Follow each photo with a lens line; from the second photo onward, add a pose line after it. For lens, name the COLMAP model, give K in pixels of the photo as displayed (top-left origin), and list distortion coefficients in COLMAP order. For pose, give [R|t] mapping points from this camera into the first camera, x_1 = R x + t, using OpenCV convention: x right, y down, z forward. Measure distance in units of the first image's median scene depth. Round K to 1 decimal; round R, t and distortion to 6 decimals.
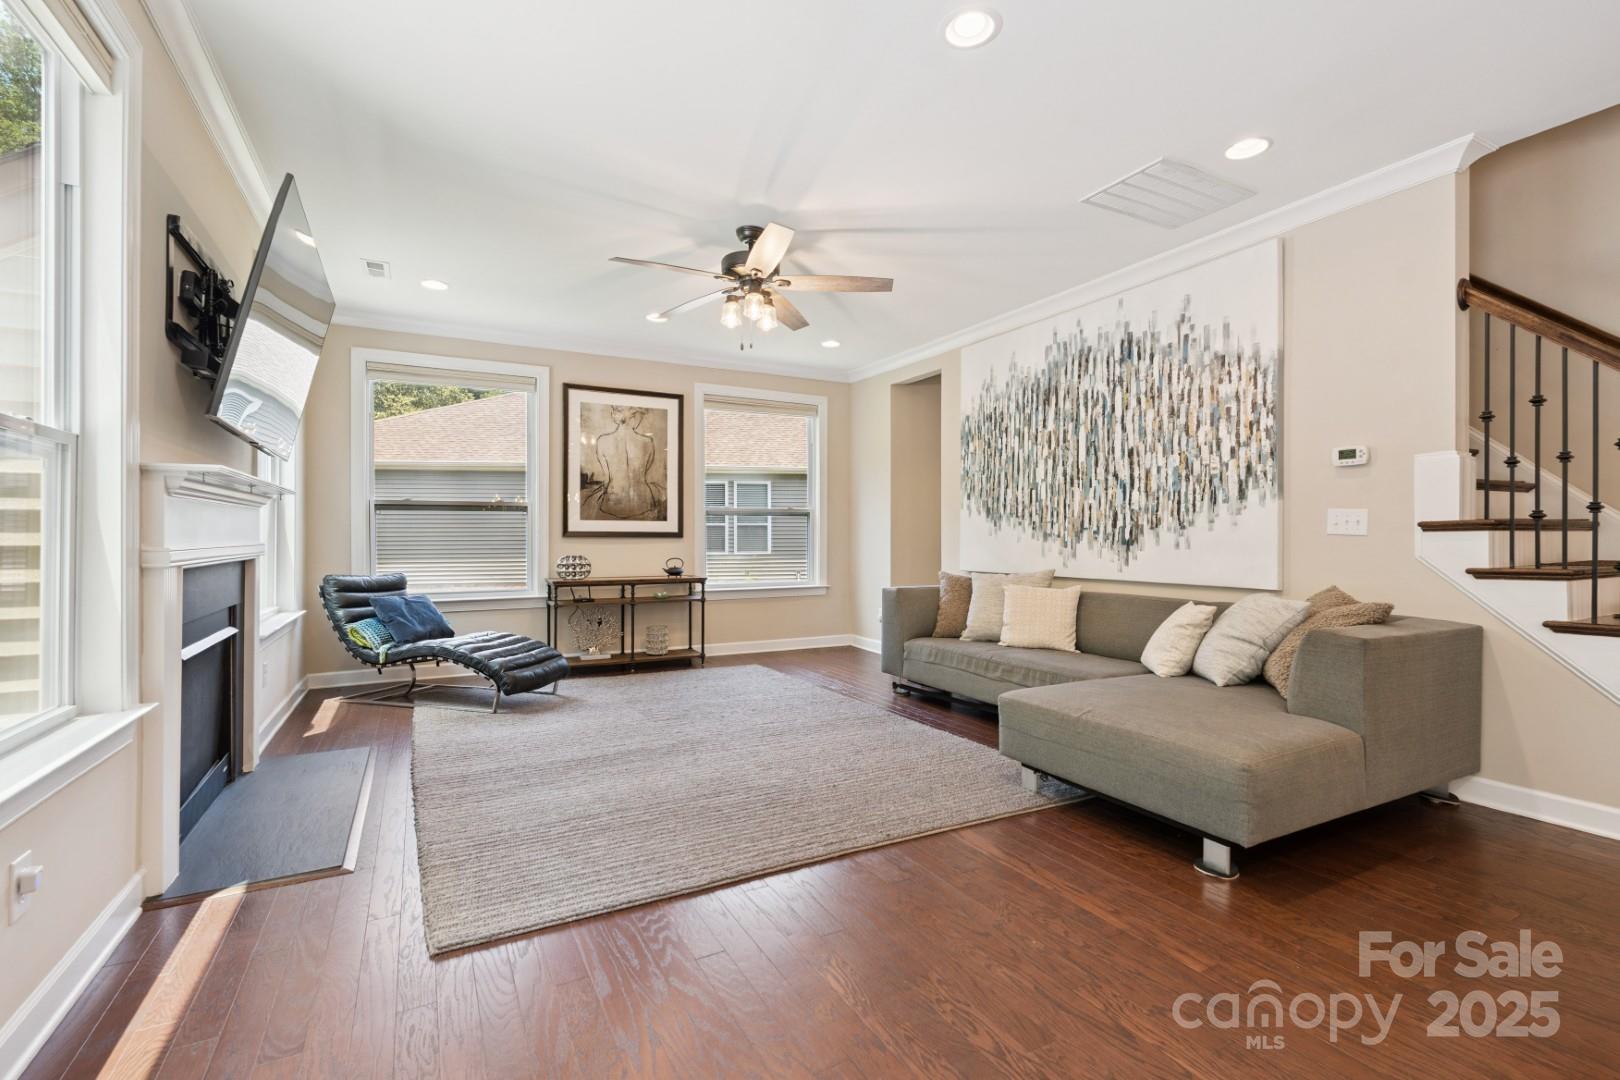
lens RADIAL K [[724.0, 0, 824.8], [0, 724.0, 536.2], [0, 0, 1]] dist [-0.003035, 0.000985]
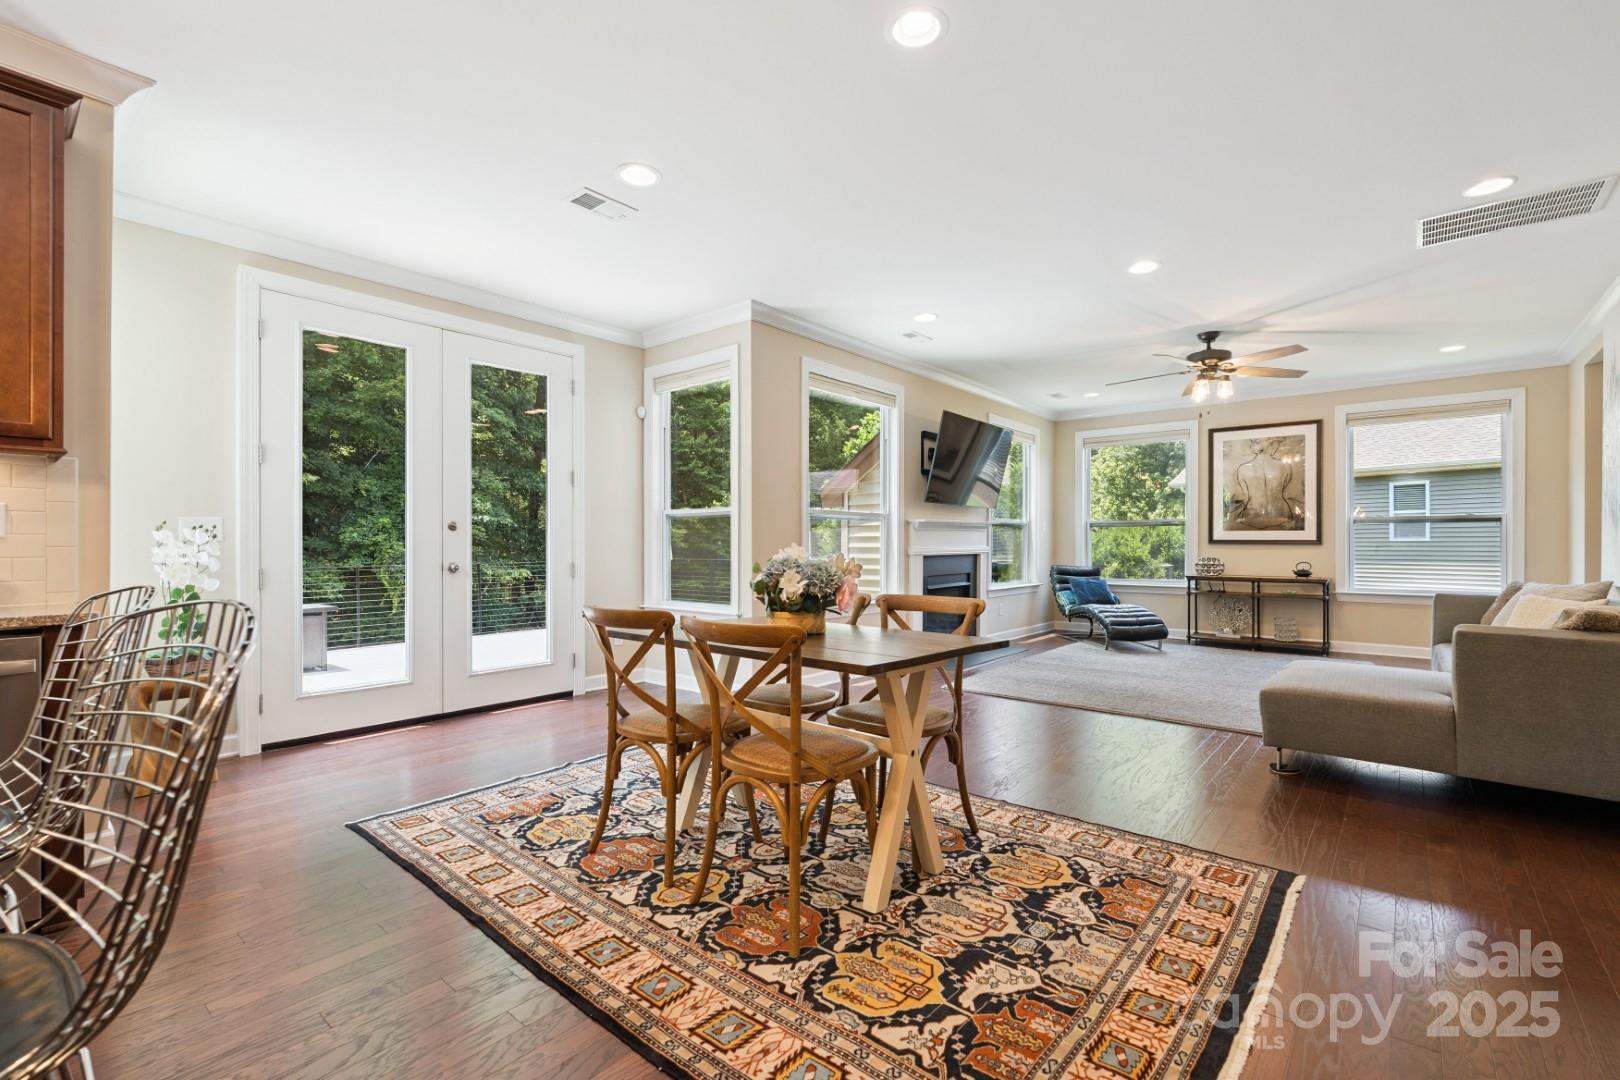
lens RADIAL K [[724.0, 0, 807.0], [0, 724.0, 540.8], [0, 0, 1]] dist [-0.003035, 0.000985]
pose [[0.351224, -0.001353, -0.936290, 0.607002], [0.001218, 0.999999, -0.000988, -0.003926], [0.936291, -0.000794, 0.351226, -0.163749]]
